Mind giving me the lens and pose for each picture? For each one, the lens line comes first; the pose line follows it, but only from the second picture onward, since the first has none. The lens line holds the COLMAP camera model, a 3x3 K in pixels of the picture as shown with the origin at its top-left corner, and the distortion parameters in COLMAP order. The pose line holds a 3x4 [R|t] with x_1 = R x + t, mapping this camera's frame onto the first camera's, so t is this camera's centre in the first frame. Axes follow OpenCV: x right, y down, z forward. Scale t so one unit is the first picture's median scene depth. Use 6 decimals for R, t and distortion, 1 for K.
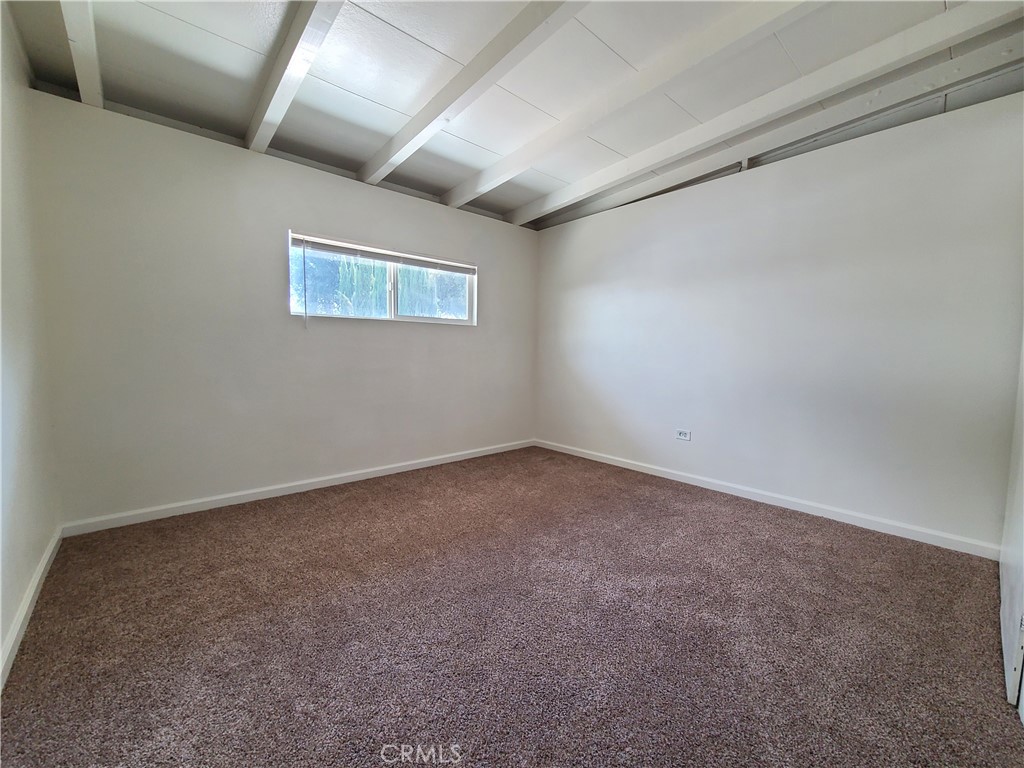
lens RADIAL K [[430.1, 0, 505.1], [0, 430.1, 384.7], [0, 0, 1]] dist [-0.001997, -0.000889]
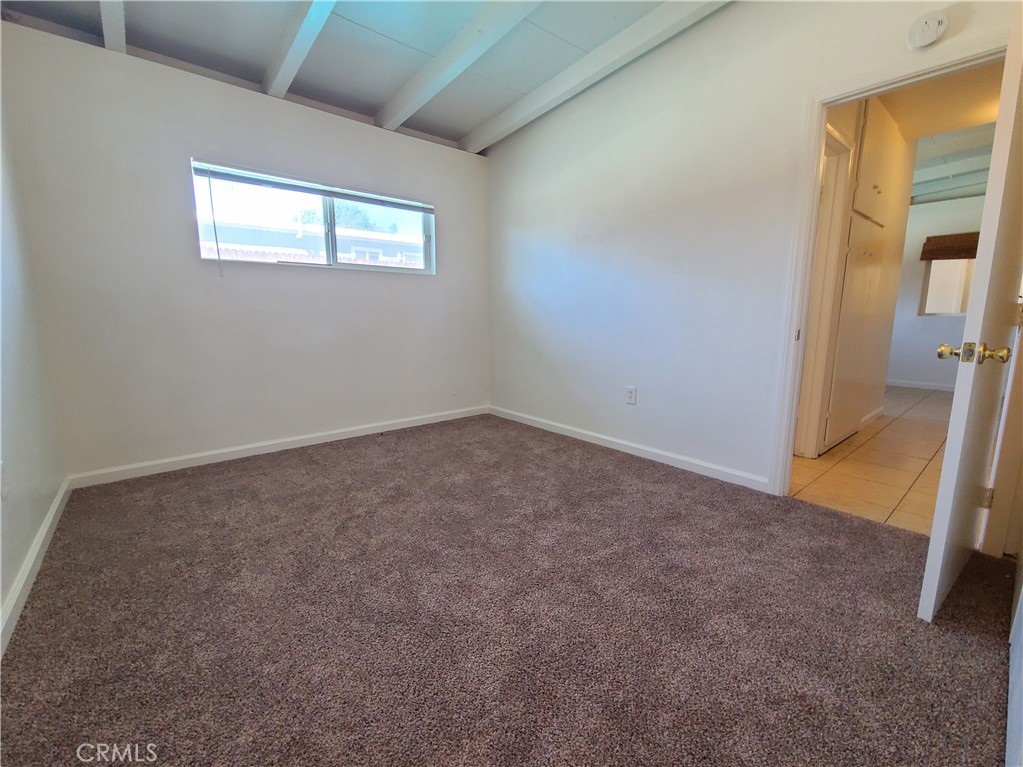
lens RADIAL K [[435.7, 0, 511.6], [0, 435.7, 374.8], [0, 0, 1]] dist [0.000292, 0.000013]
pose [[0.999754, 0.007837, -0.020756, 0.124610], [-0.006138, 0.996721, 0.080679, -0.006998], [0.021320, -0.080532, 0.996524, 0.109109]]
